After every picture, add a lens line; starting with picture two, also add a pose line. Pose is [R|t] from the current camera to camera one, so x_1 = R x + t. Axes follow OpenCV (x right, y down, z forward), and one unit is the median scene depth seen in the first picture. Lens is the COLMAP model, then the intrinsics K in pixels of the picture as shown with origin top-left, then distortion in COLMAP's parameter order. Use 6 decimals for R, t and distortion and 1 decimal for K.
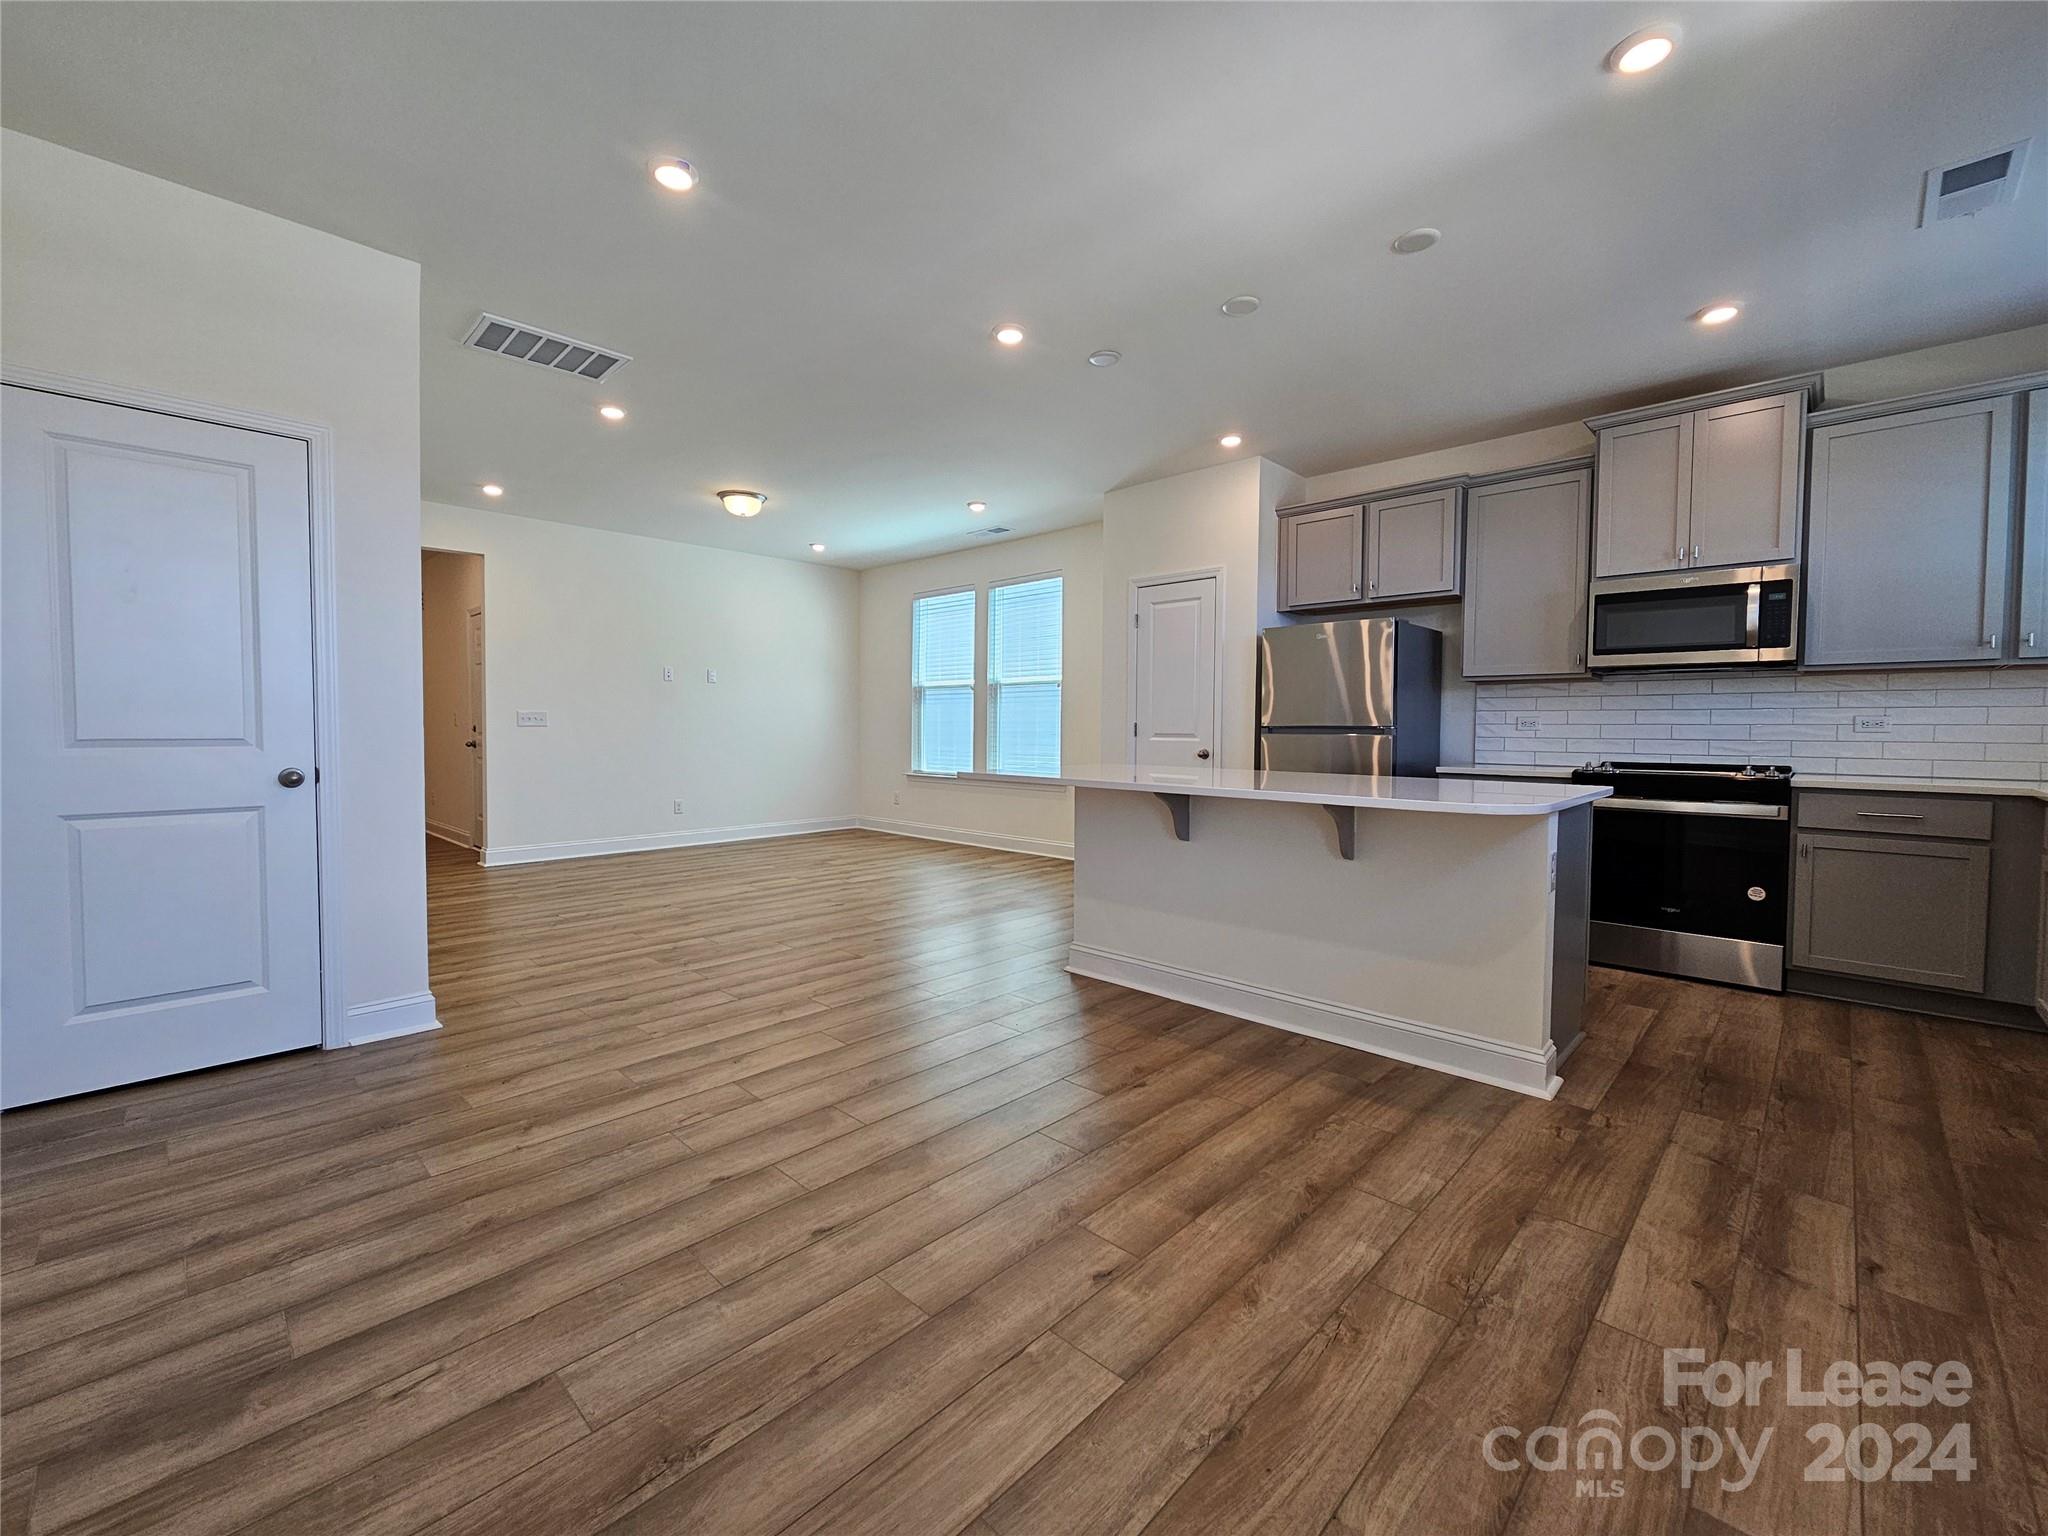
lens RADIAL K [[847.1, 0, 1024.3], [0, 847.1, 754.2], [0, 0, 1]] dist [0.002069, 0.000631]
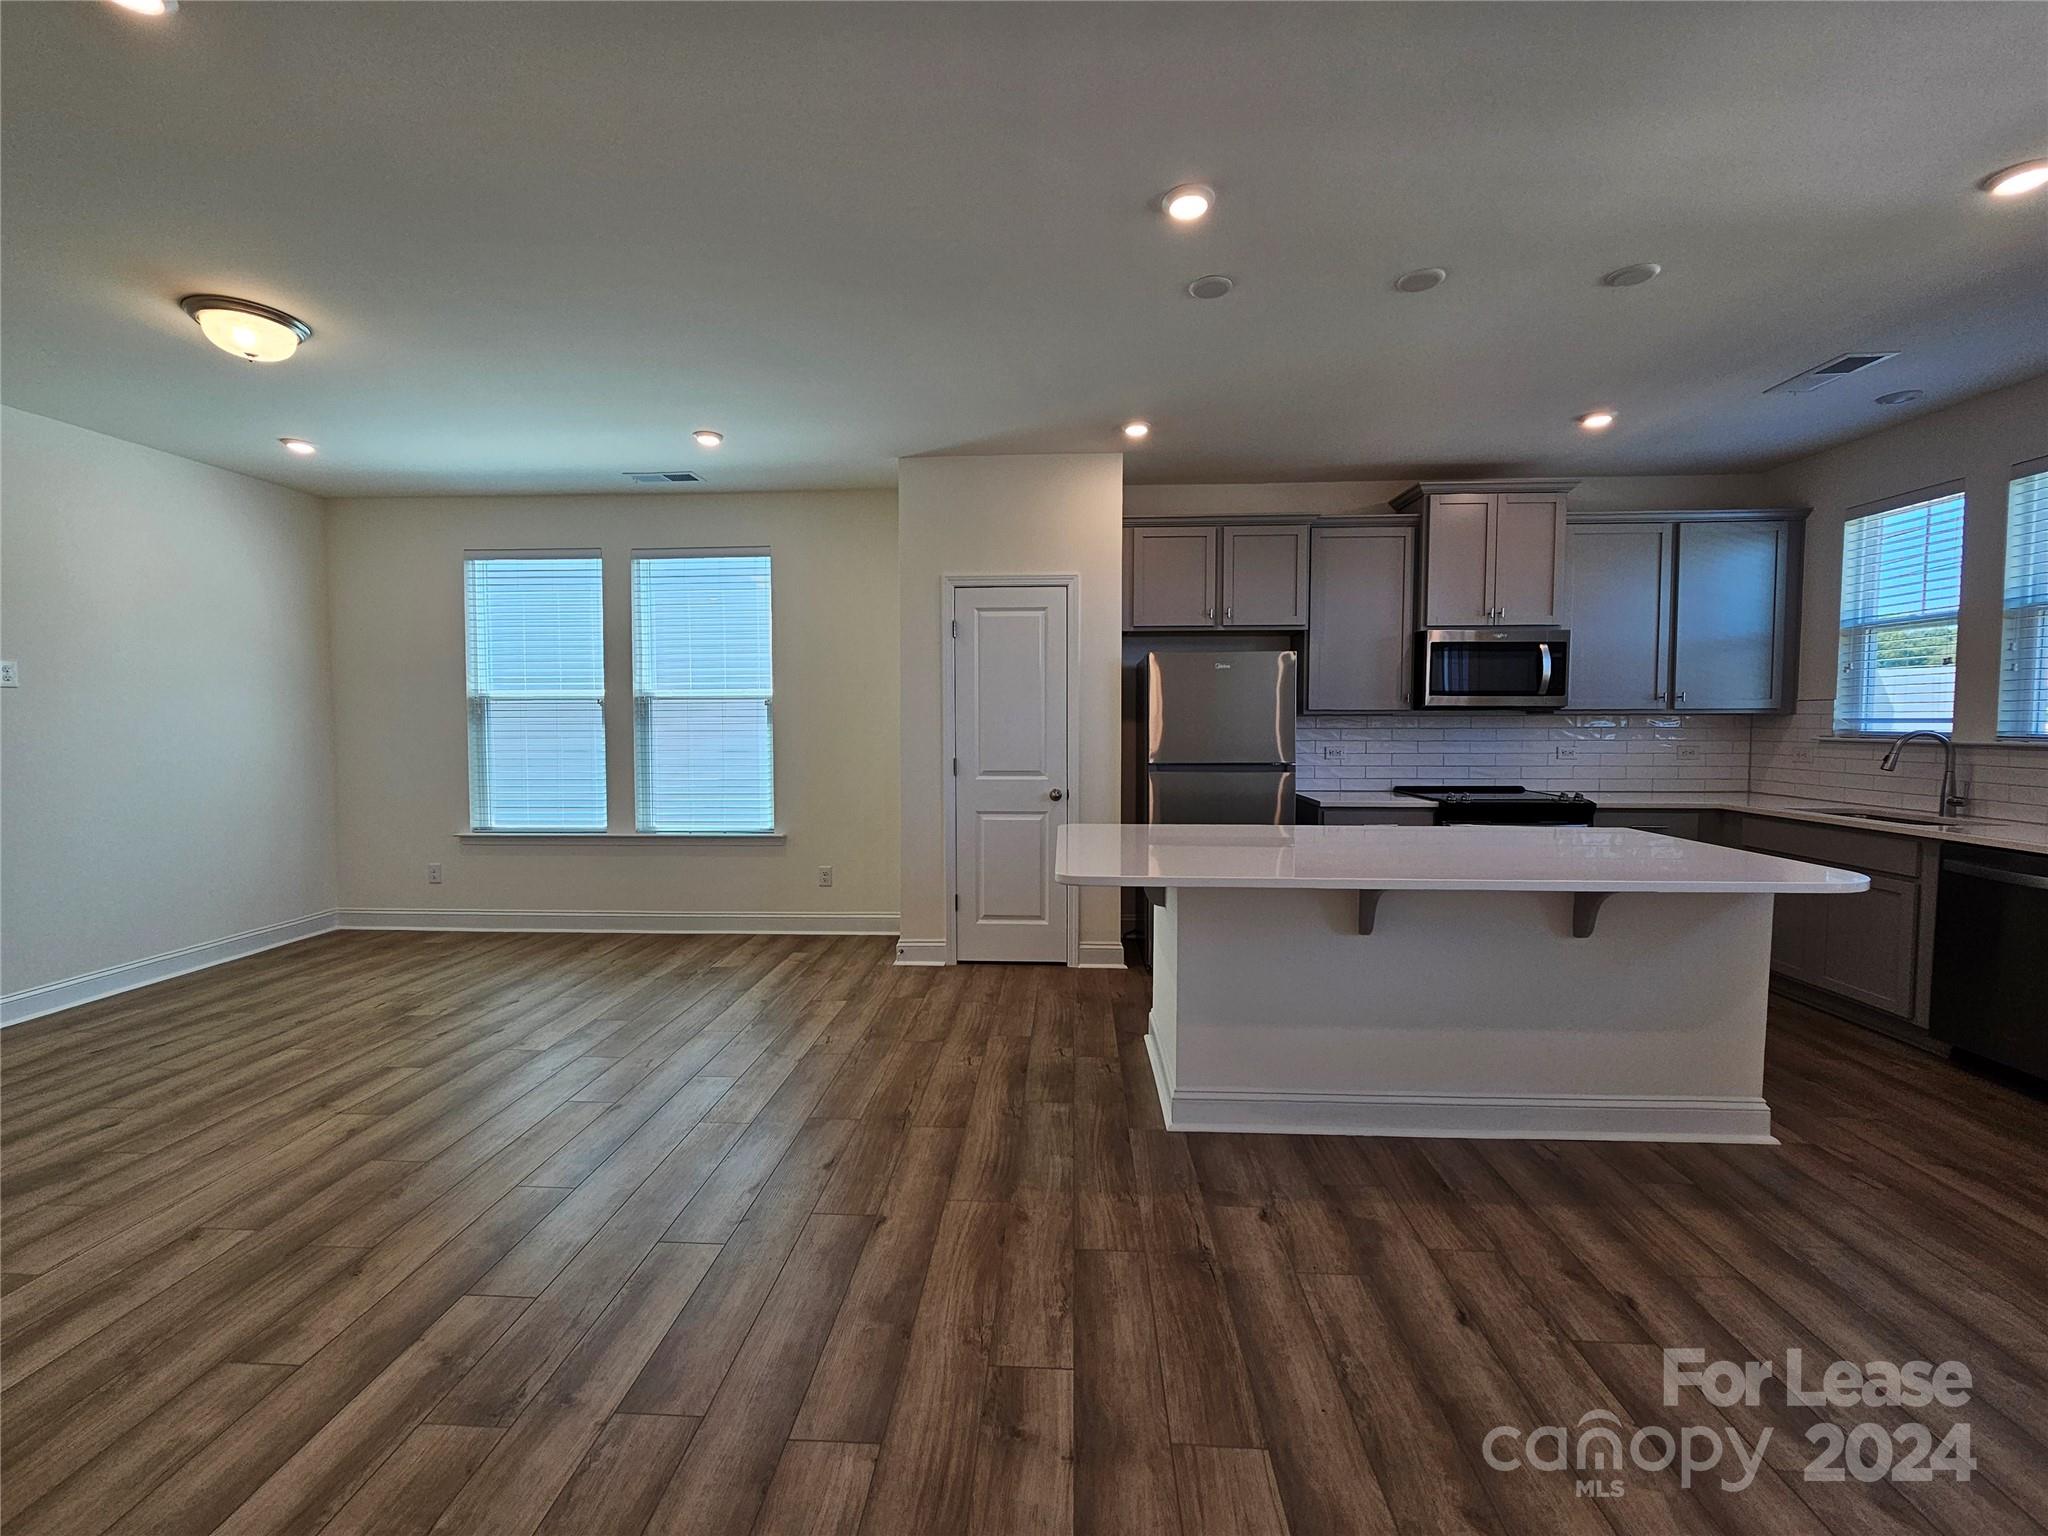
lens RADIAL K [[847.1, 0, 1021.6], [0, 847.1, 757.3], [0, 0, 1]] dist [0.002069, 0.000631]
pose [[0.758156, -0.036806, 0.651034, -0.400027], [0.028302, 0.999322, 0.023538, -0.065143], [-0.651459, 0.000581, 0.758684, 0.425806]]
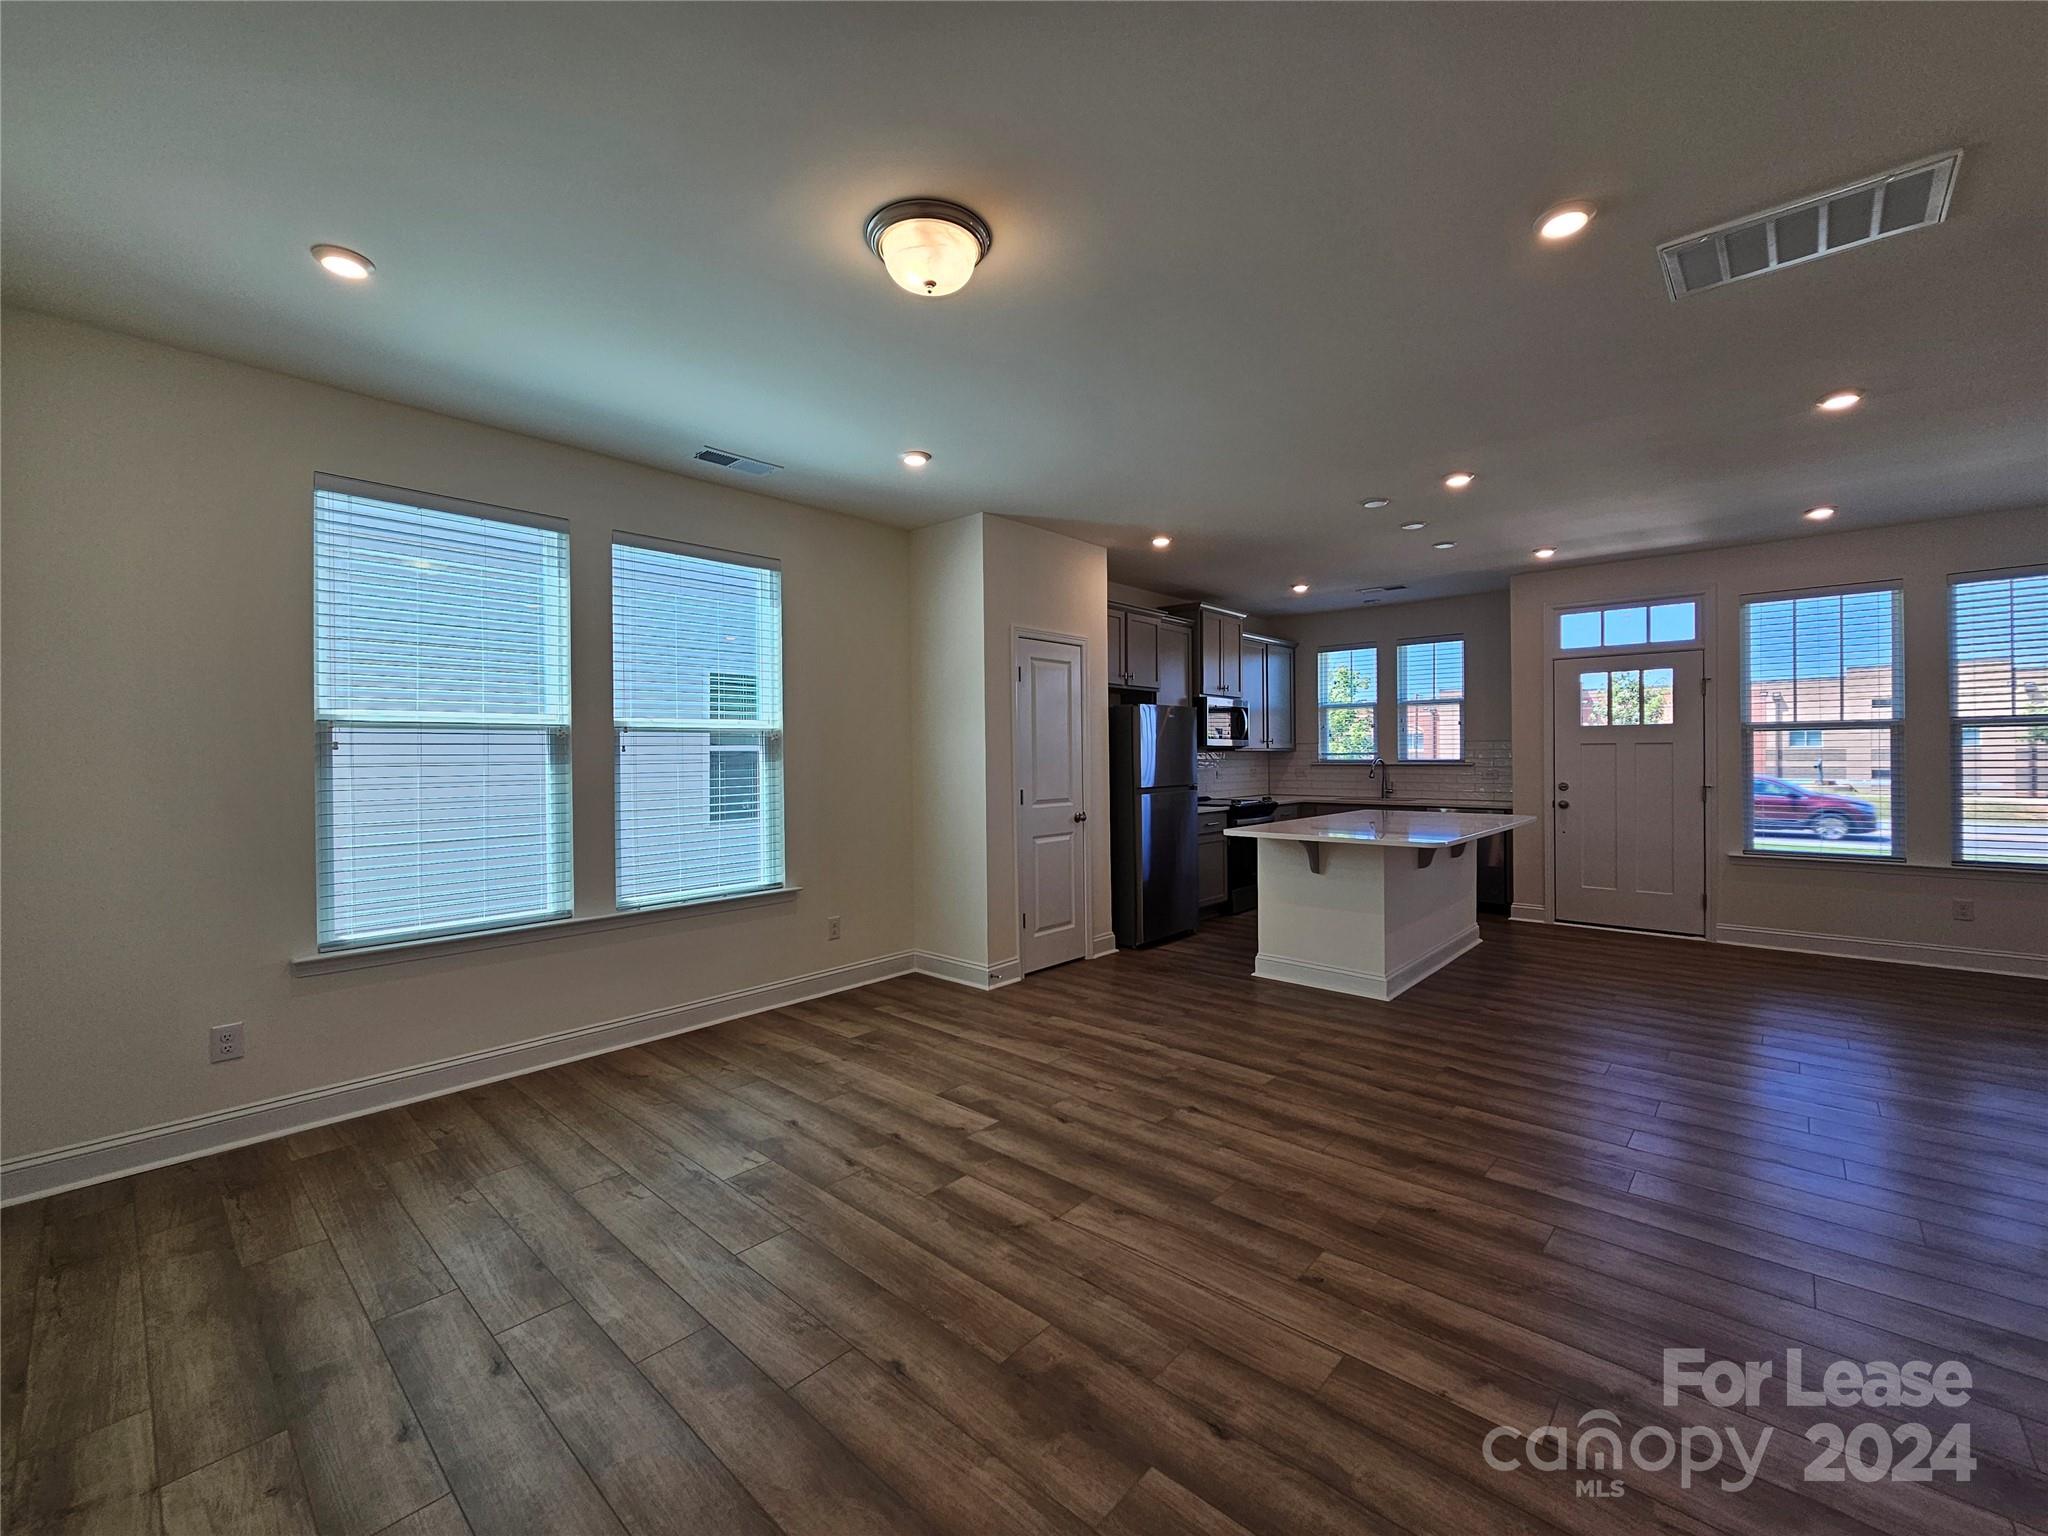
lens RADIAL K [[847.1, 0, 1020.7], [0, 847.1, 752.4], [0, 0, 1]] dist [0.002069, 0.000631]
pose [[-0.032422, 0.000497, 0.999474, -0.887528], [0.043444, 0.999055, 0.000912, -0.091084], [-0.998530, 0.043450, -0.032413, 1.221075]]
